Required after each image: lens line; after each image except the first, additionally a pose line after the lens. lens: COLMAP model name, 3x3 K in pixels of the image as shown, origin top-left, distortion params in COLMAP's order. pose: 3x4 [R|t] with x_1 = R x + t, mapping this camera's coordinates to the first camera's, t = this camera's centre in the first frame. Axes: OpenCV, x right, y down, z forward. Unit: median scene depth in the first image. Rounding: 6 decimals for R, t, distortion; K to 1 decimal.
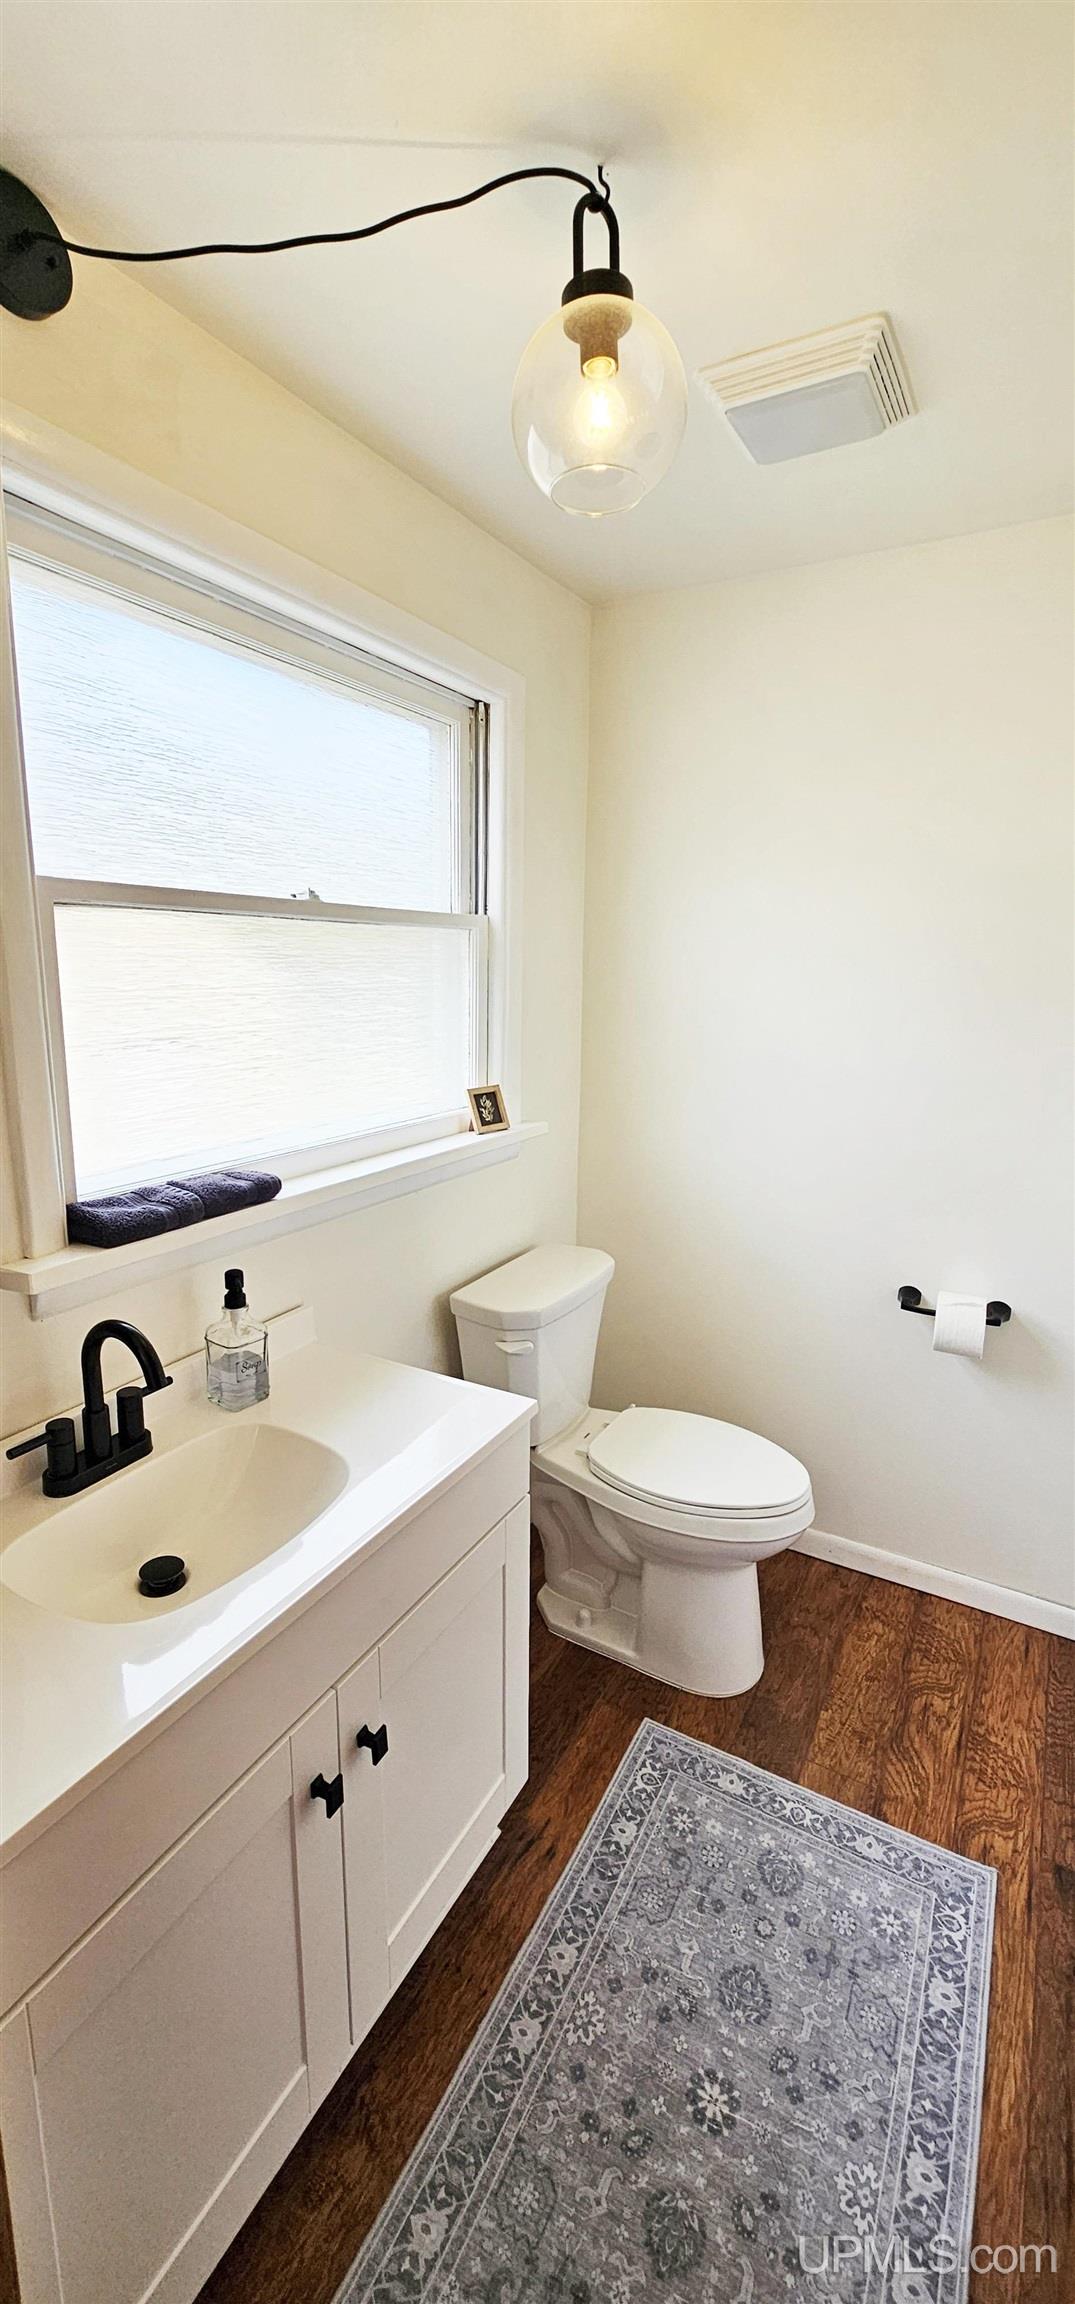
lens RADIAL K [[932.0, 0, 532.2], [0, 932.0, 1154.0], [0, 0, 1]] dist [-0.000924, -0.000822]
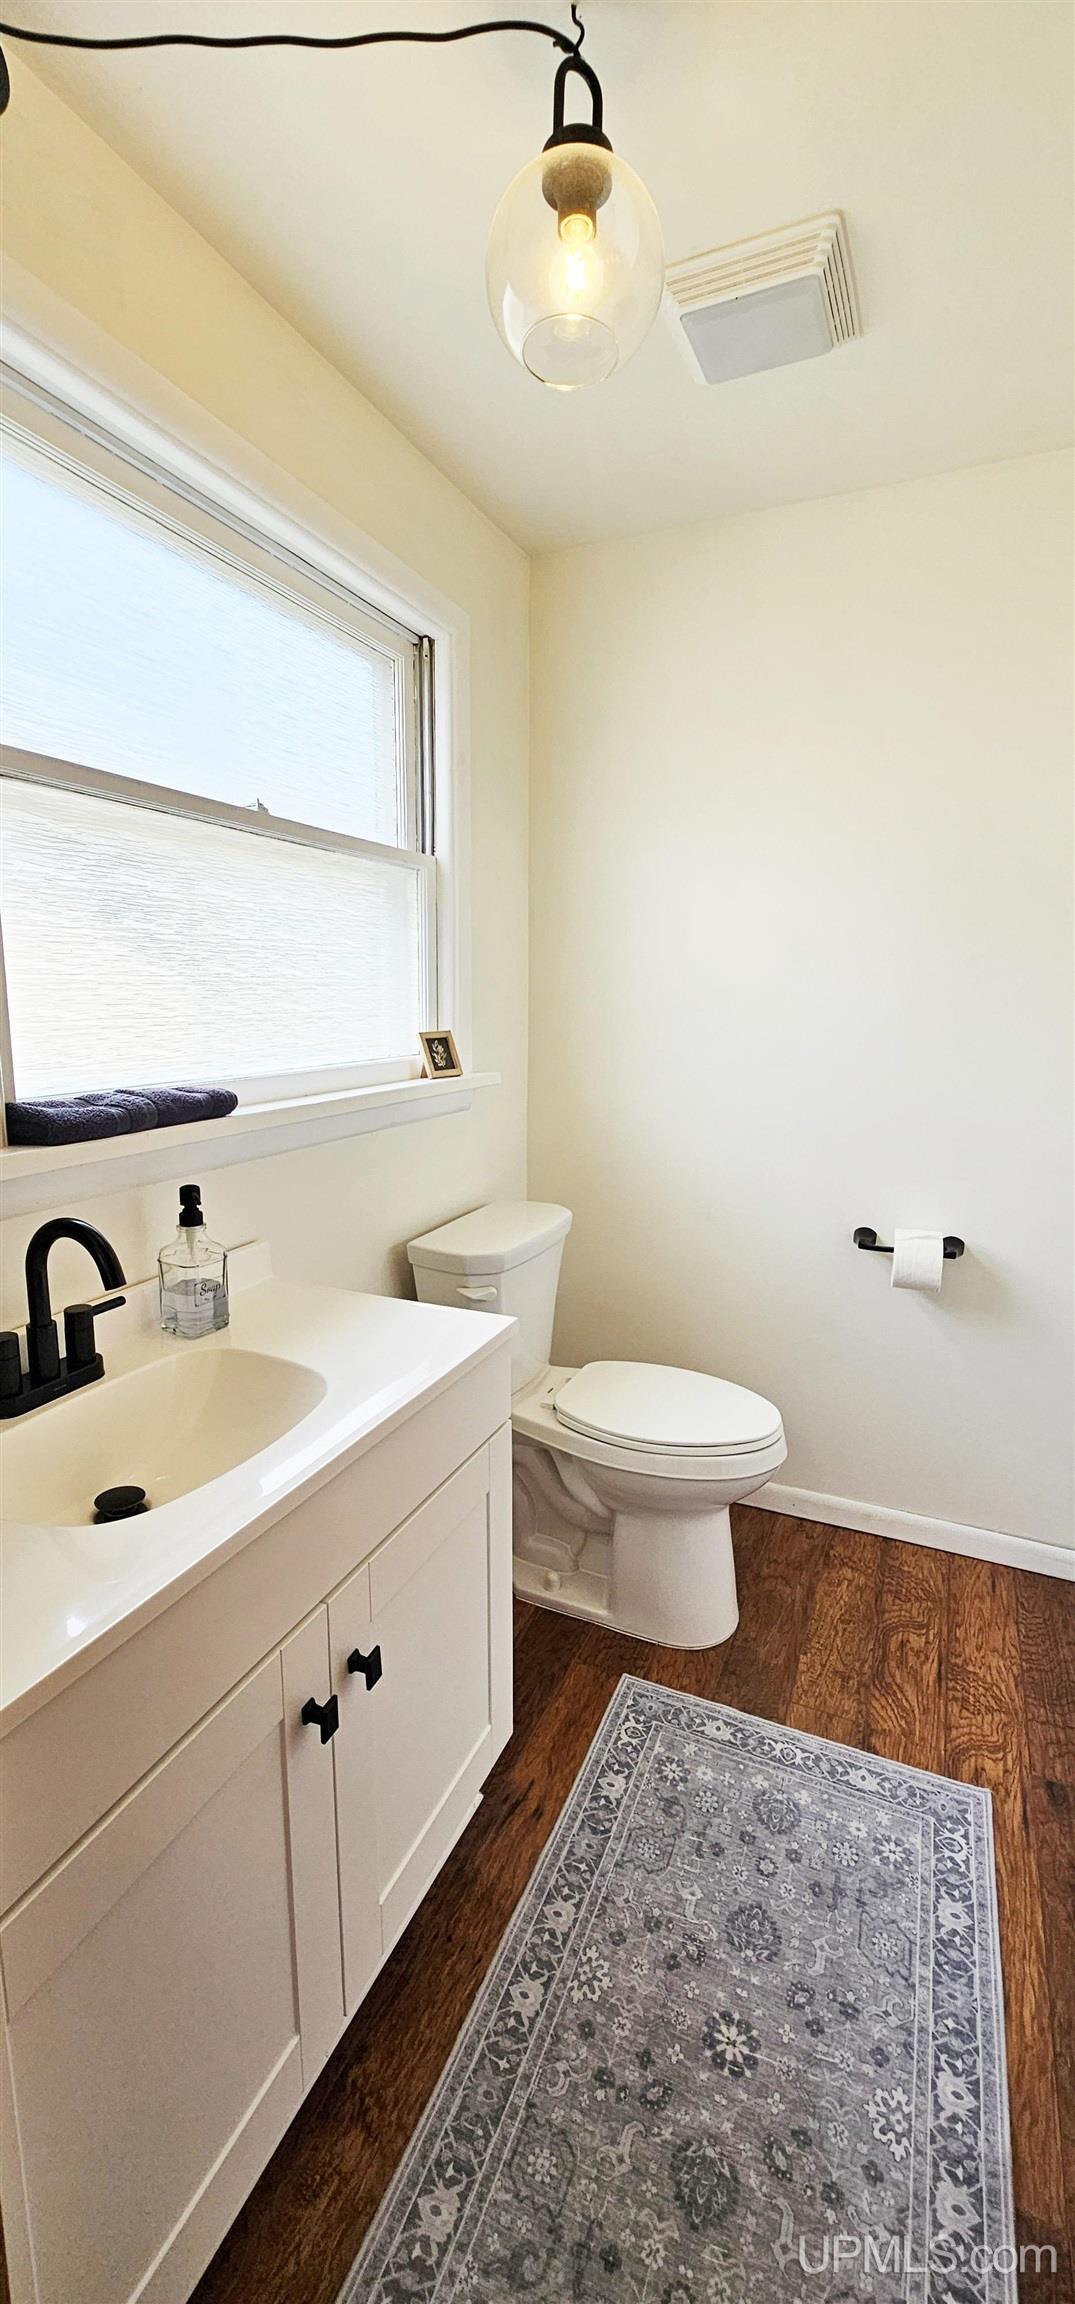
lens RADIAL K [[932.0, 0, 532.1], [0, 932.0, 1146.1], [0, 0, 1]] dist [-0.000924, -0.000822]
pose [[0.995891, -0.023676, 0.087411, -0.060350], [0.026540, 0.999143, -0.031754, 0.122878], [-0.086584, 0.033943, 0.995666, 0.045379]]
